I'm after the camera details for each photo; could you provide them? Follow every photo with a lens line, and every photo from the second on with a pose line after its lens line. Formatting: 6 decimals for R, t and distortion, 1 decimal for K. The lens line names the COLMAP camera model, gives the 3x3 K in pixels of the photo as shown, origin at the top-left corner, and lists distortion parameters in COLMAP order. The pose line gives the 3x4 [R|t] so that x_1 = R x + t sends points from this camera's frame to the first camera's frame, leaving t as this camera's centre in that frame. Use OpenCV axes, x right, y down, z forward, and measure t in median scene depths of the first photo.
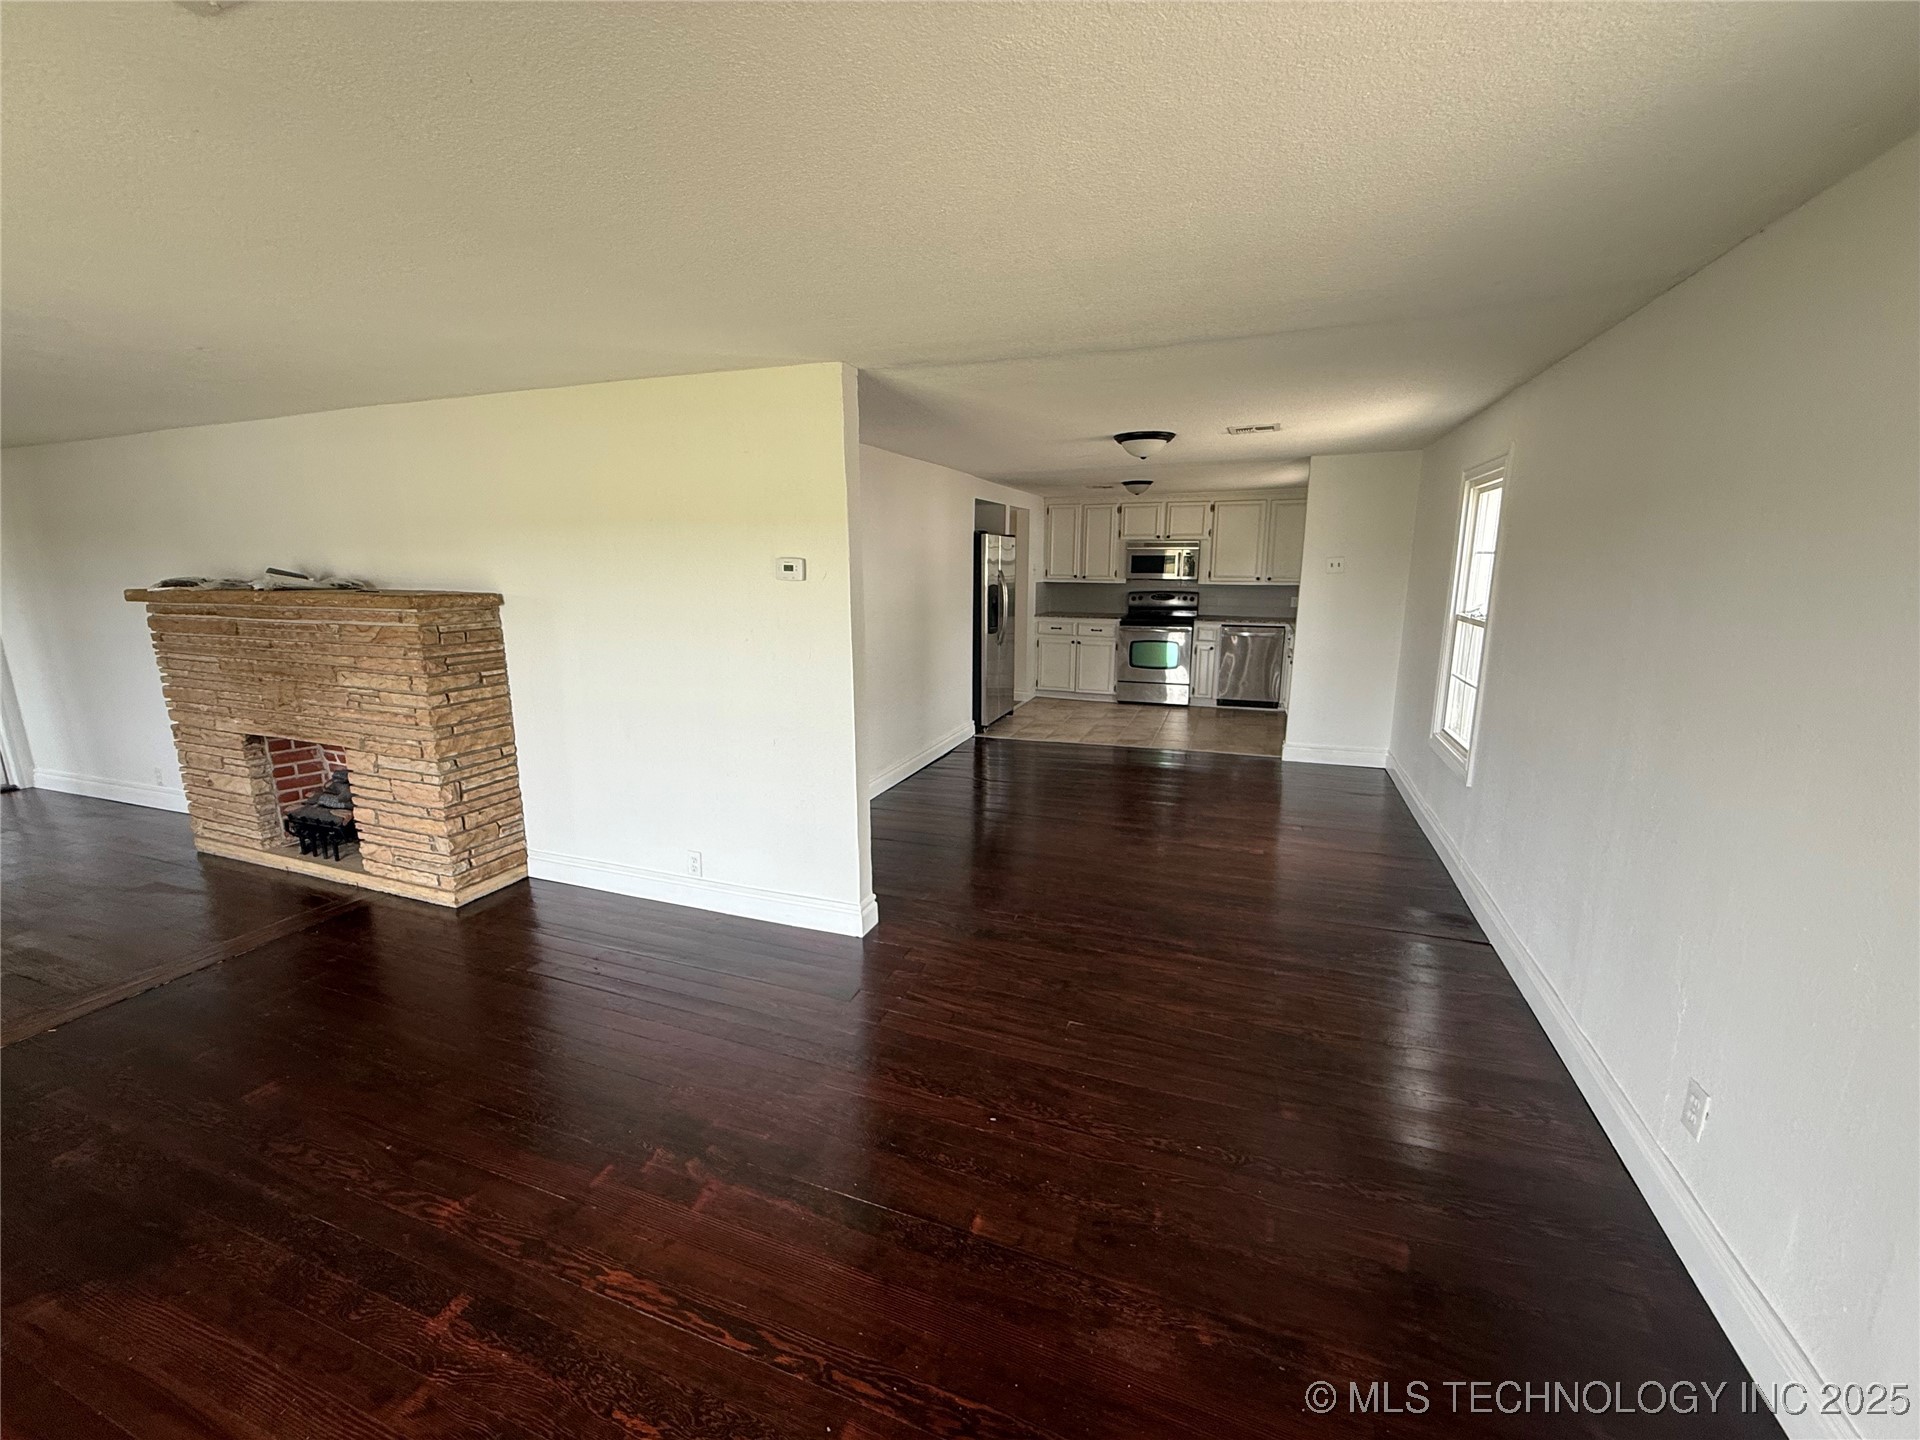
lens RADIAL K [[762.4, 0, 958.0], [0, 762.4, 717.5], [0, 0, 1]] dist [-0.003816, 0.002386]
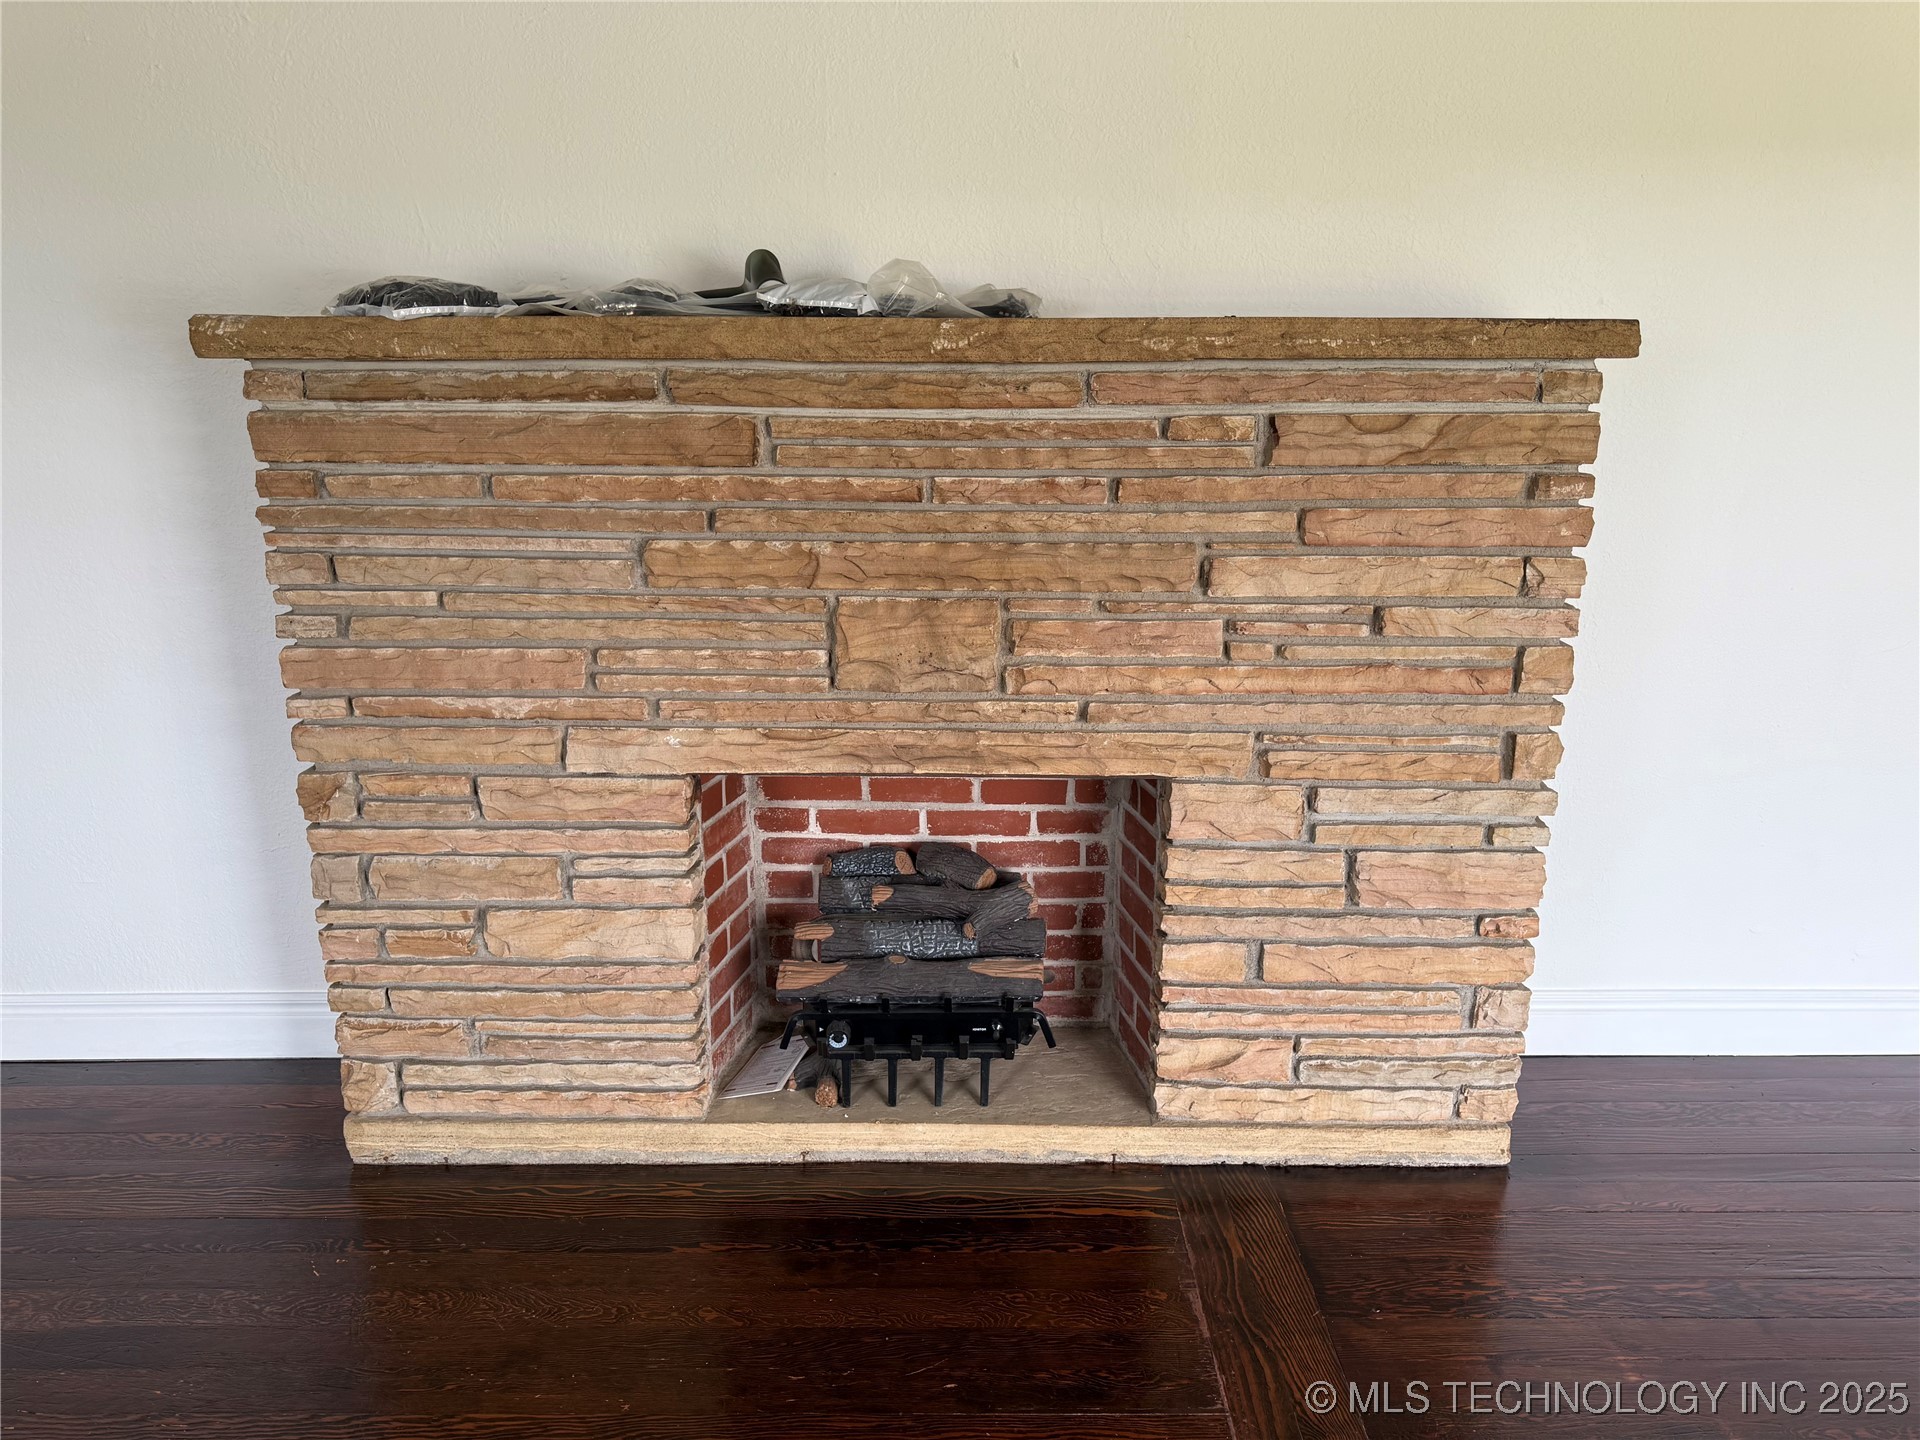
lens RADIAL K [[1363.0, 0, 955.2], [0, 1363.0, 710.6], [0, 0, 1]] dist [0.052011, -0.000603]
pose [[0.937397, -0.088329, 0.336875, -1.144907], [0.068657, 0.995189, 0.069893, -0.043141], [-0.341428, -0.042389, 0.938952, 0.465292]]
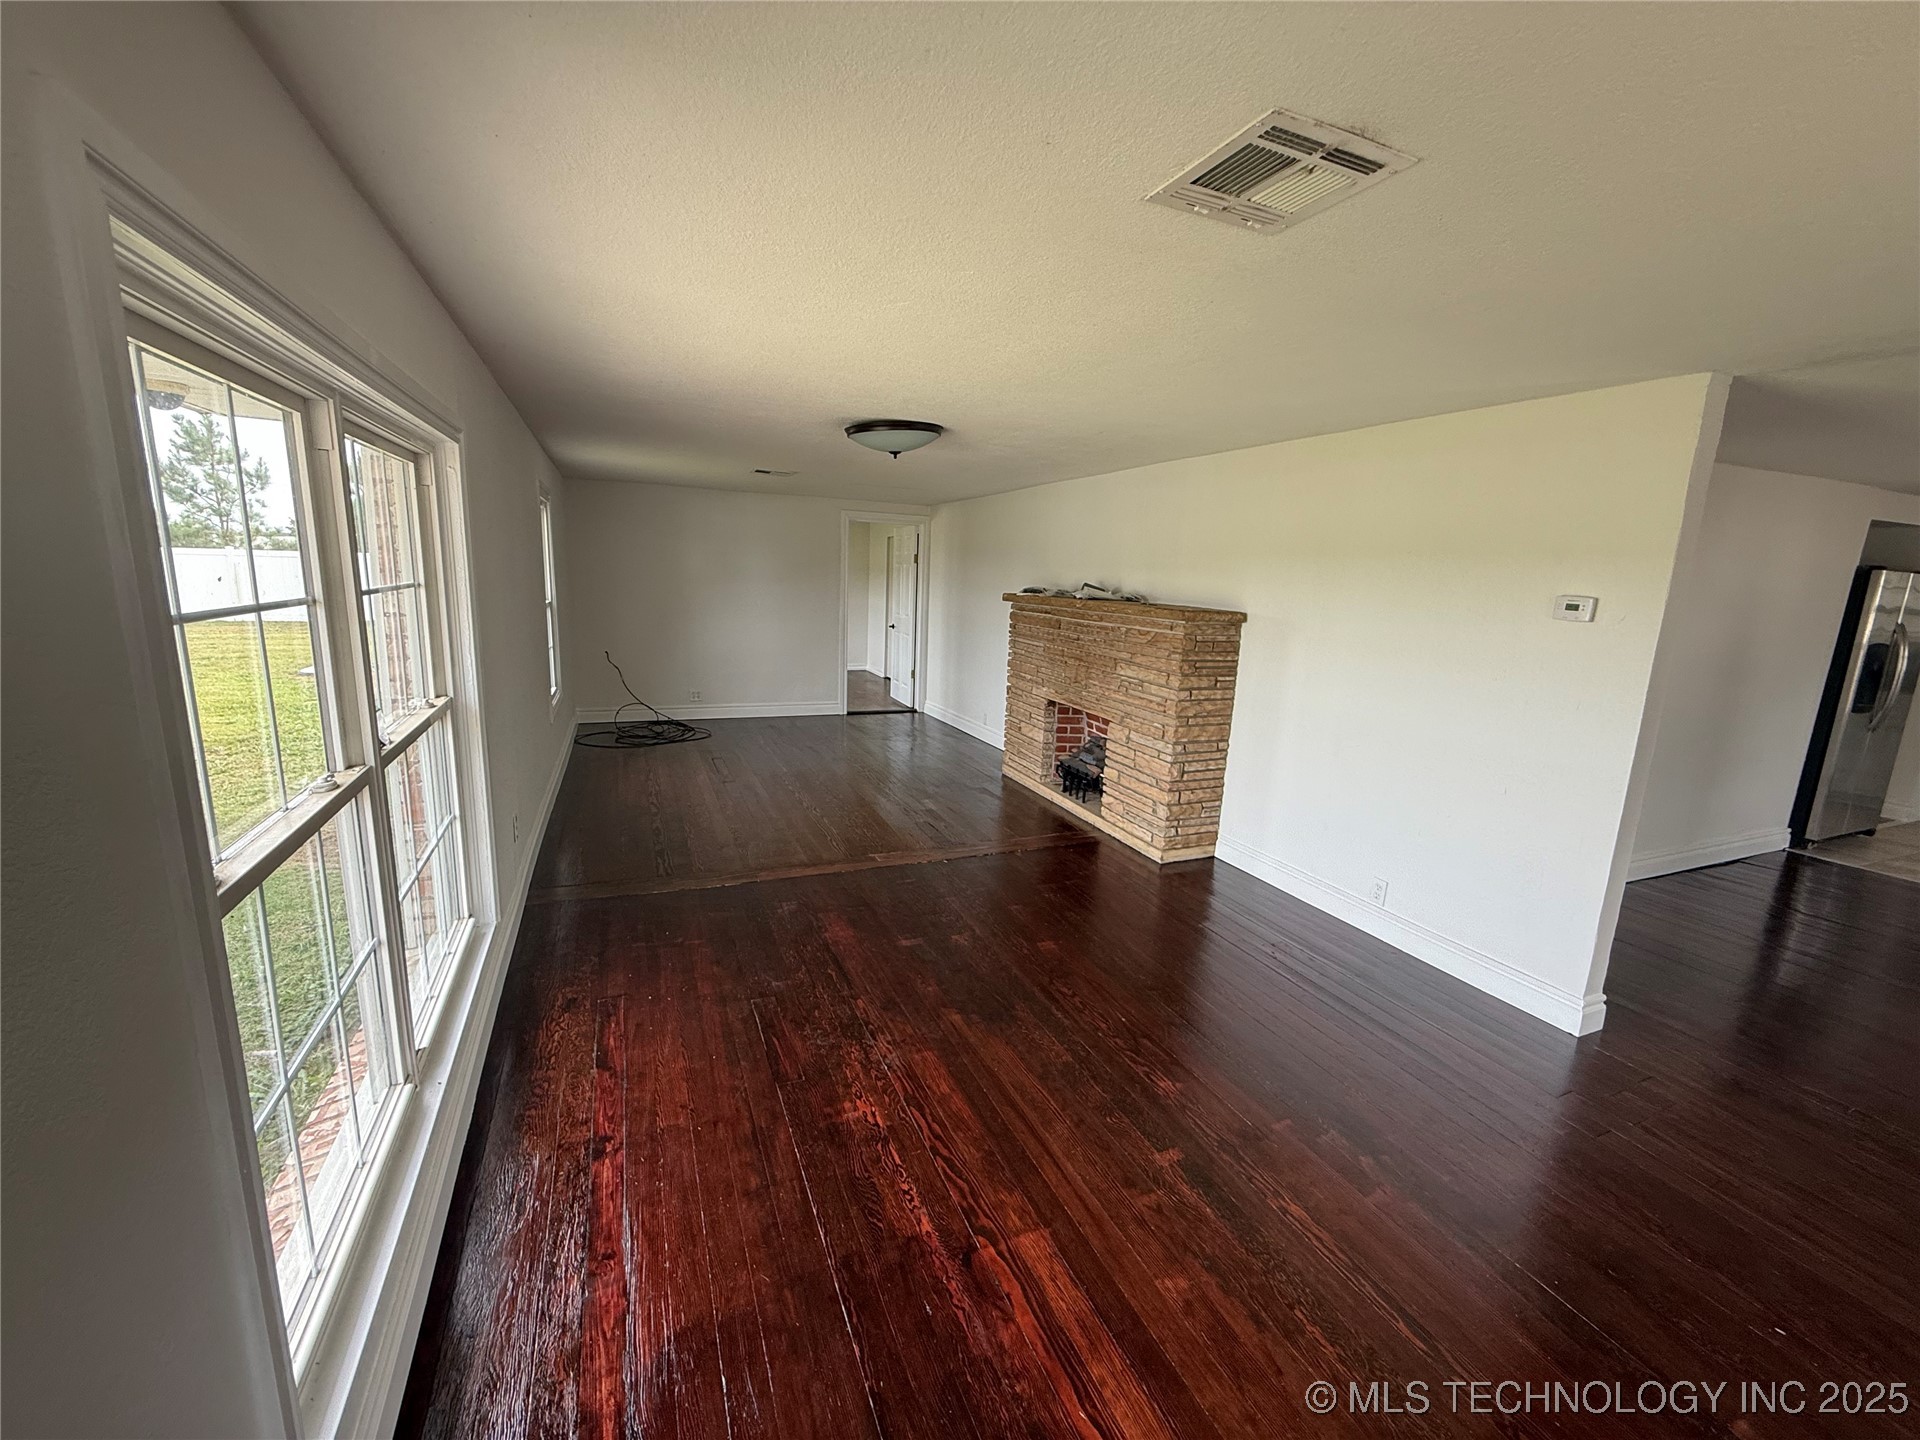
lens RADIAL K [[762.4, 0, 957.7], [0, 762.4, 723.0], [0, 0, 1]] dist [-0.003816, 0.002386]
pose [[0.688887, 0.168354, -0.705048, -0.056051], [-0.182959, 0.981546, 0.055611, 0.019431], [0.701399, 0.090685, 0.706976, -0.121907]]
